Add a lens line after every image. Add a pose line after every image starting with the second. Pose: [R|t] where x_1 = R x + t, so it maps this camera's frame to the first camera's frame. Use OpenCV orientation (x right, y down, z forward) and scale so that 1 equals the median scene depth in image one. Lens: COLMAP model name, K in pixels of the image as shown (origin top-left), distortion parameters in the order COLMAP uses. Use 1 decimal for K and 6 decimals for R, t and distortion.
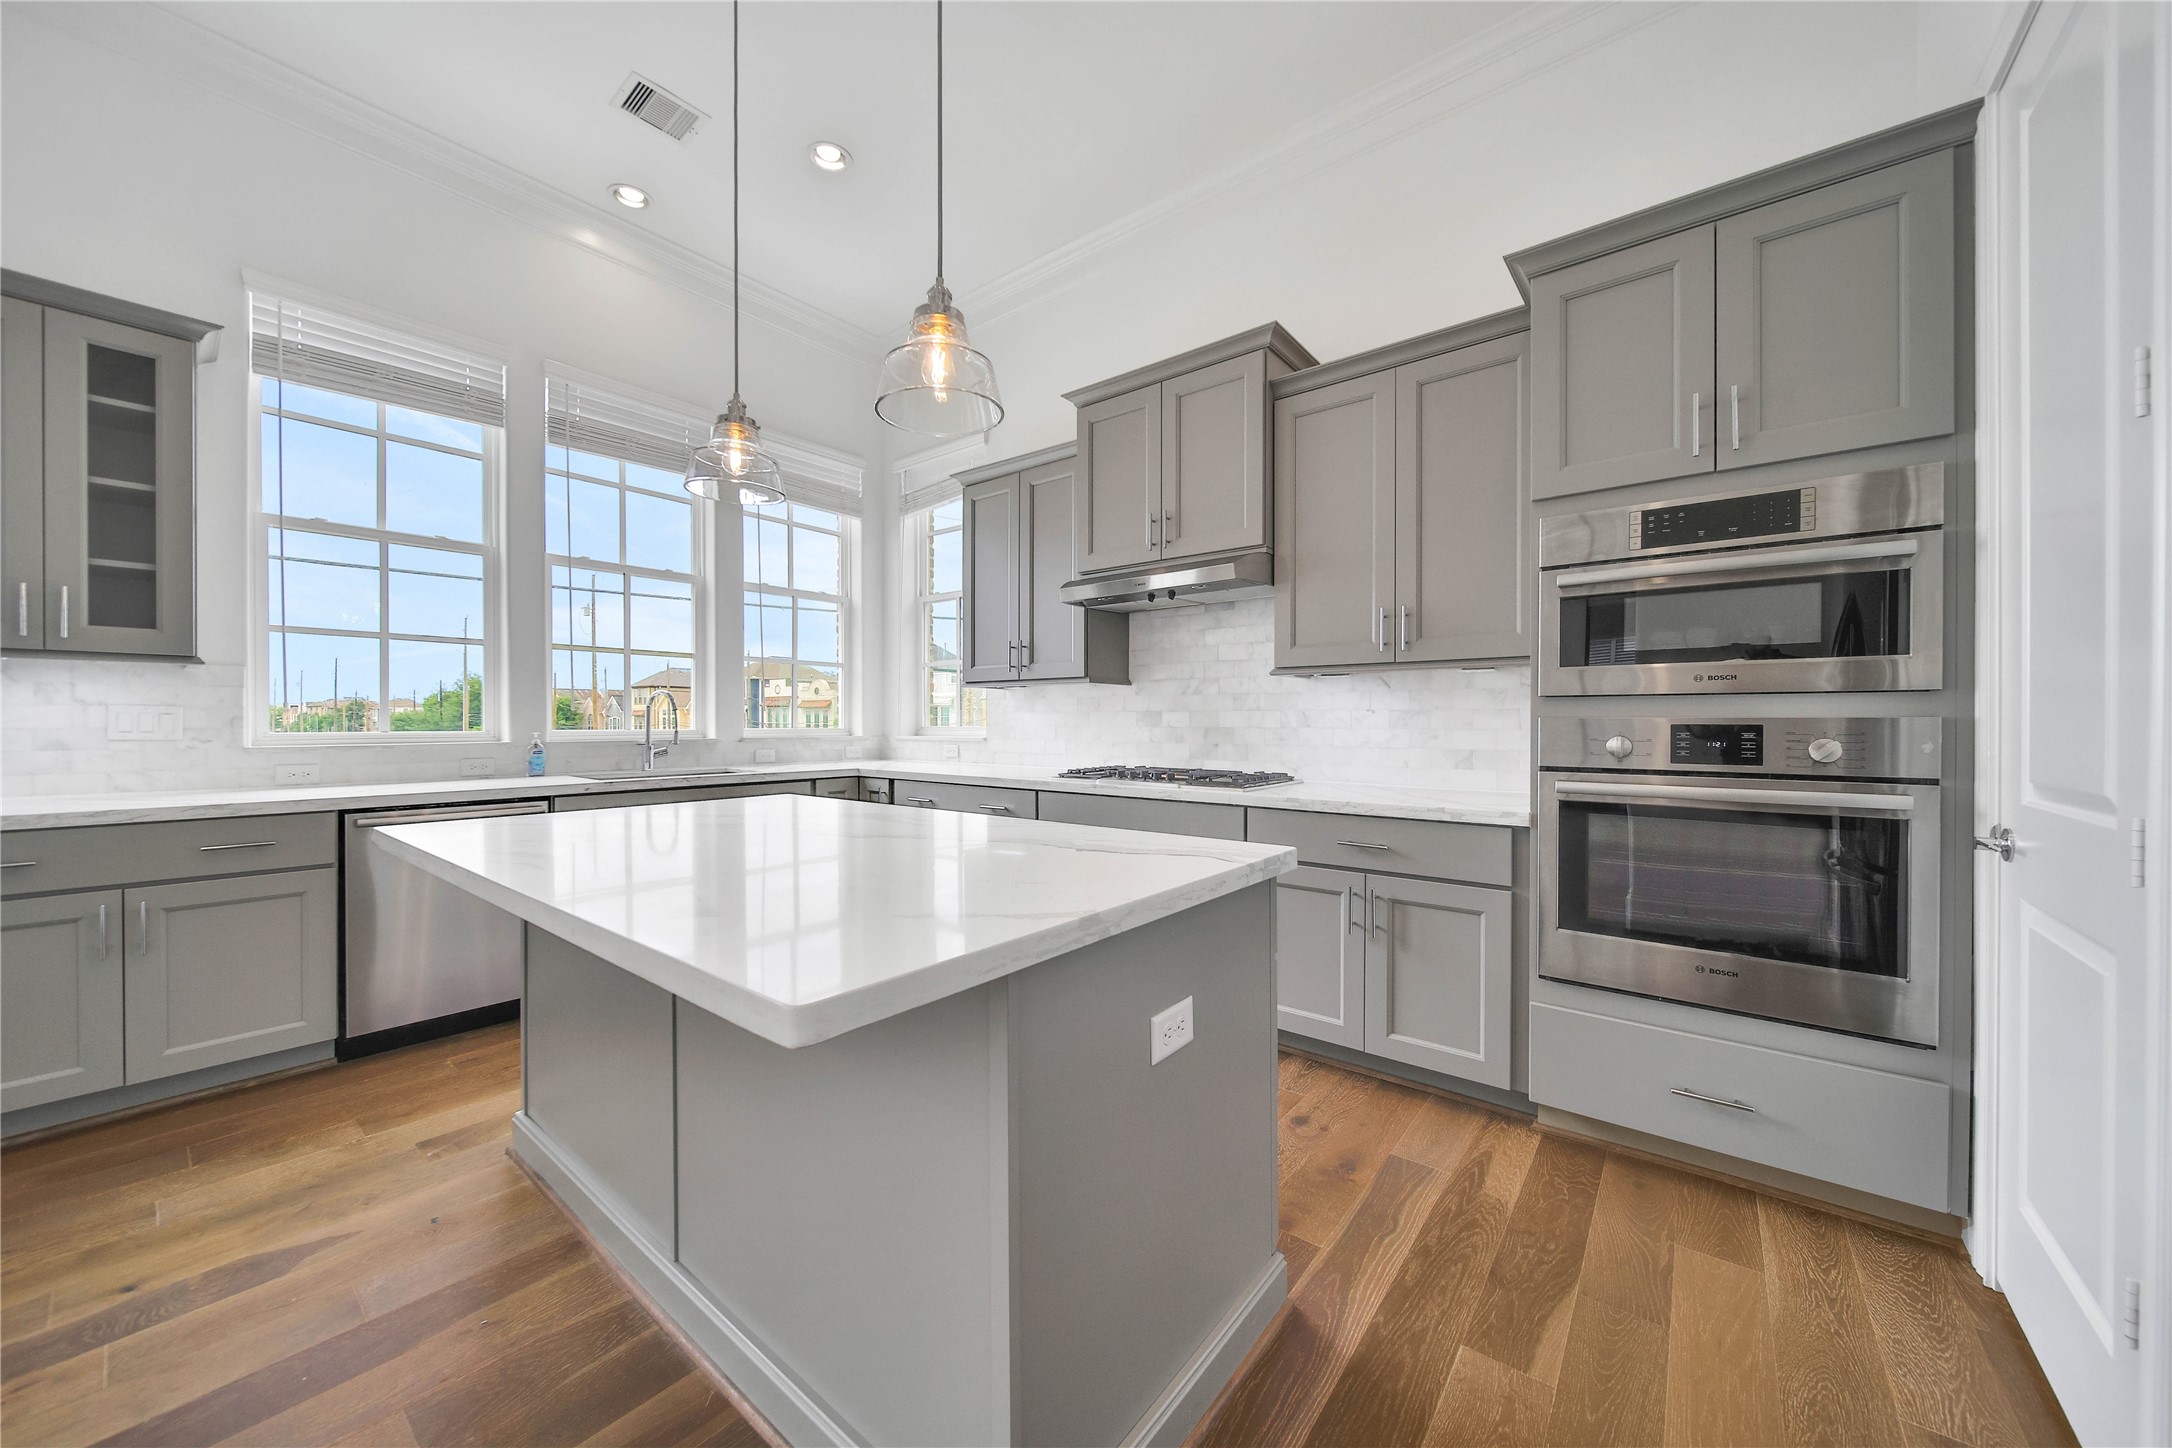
lens RADIAL K [[773.5, 0, 1075.6], [0, 773.5, 725.5], [0, 0, 1]] dist [-0.001214, -0.000152]
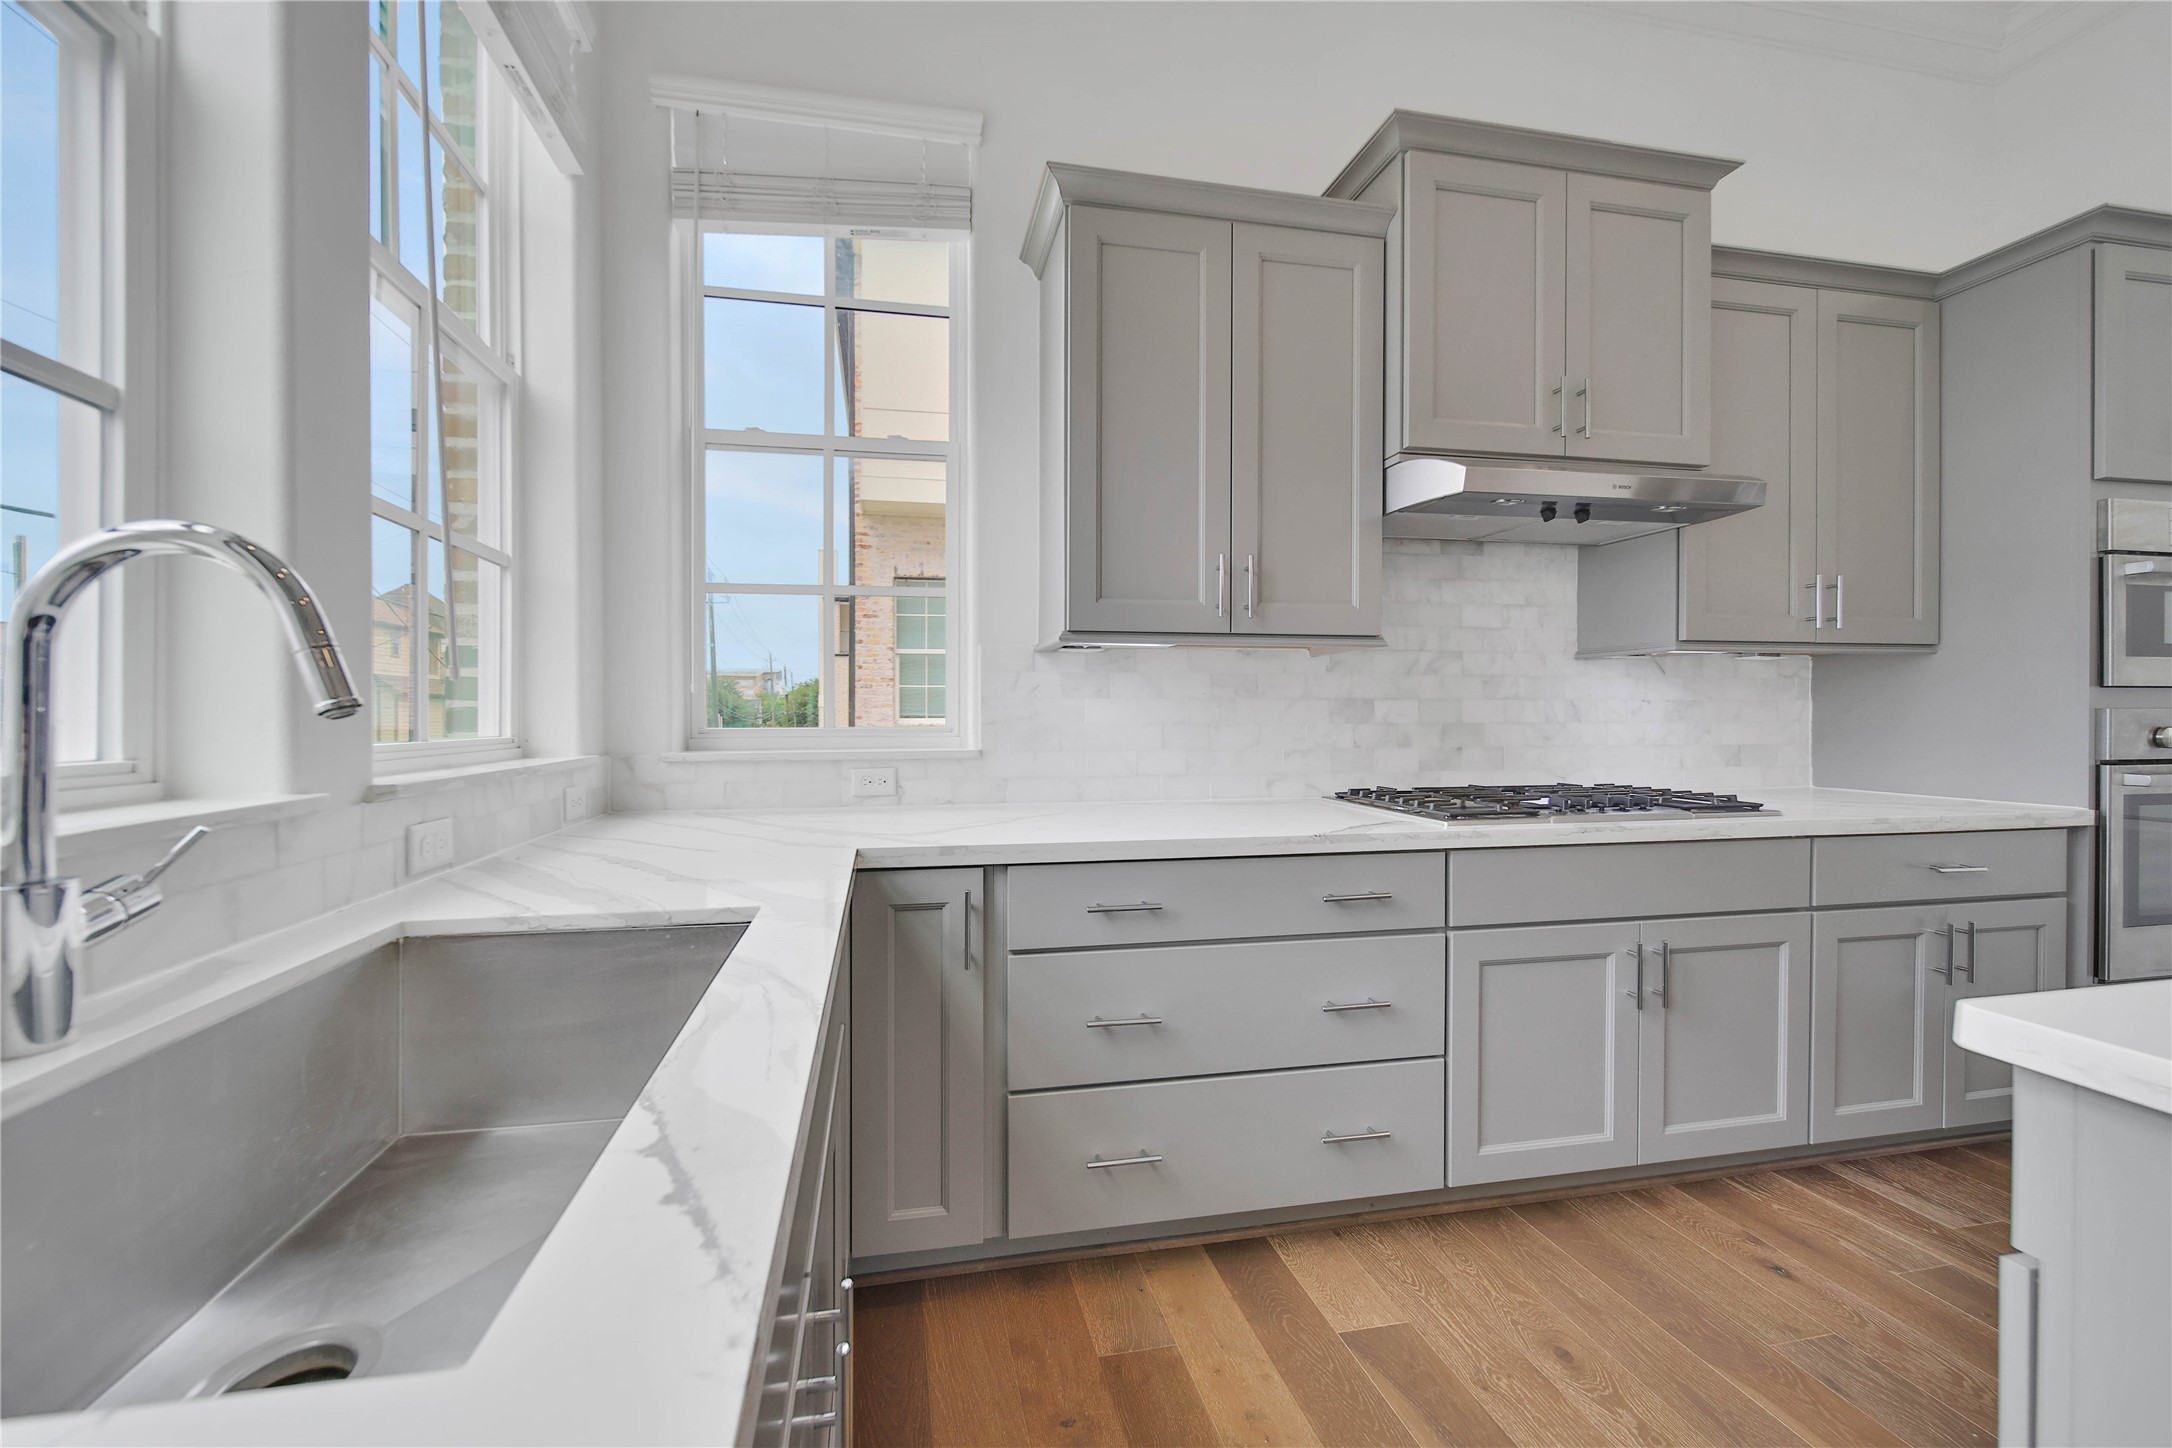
lens RADIAL K [[801.5, 0, 1024.9], [0, 801.5, 720.5], [0, 0, 1]] dist [-0.002496, -0.000255]
pose [[0.650242, -0.007132, 0.759694, -0.617215], [0.007442, 0.999968, 0.003018, -0.005351], [-0.759691, 0.003691, 0.650274, 0.839359]]
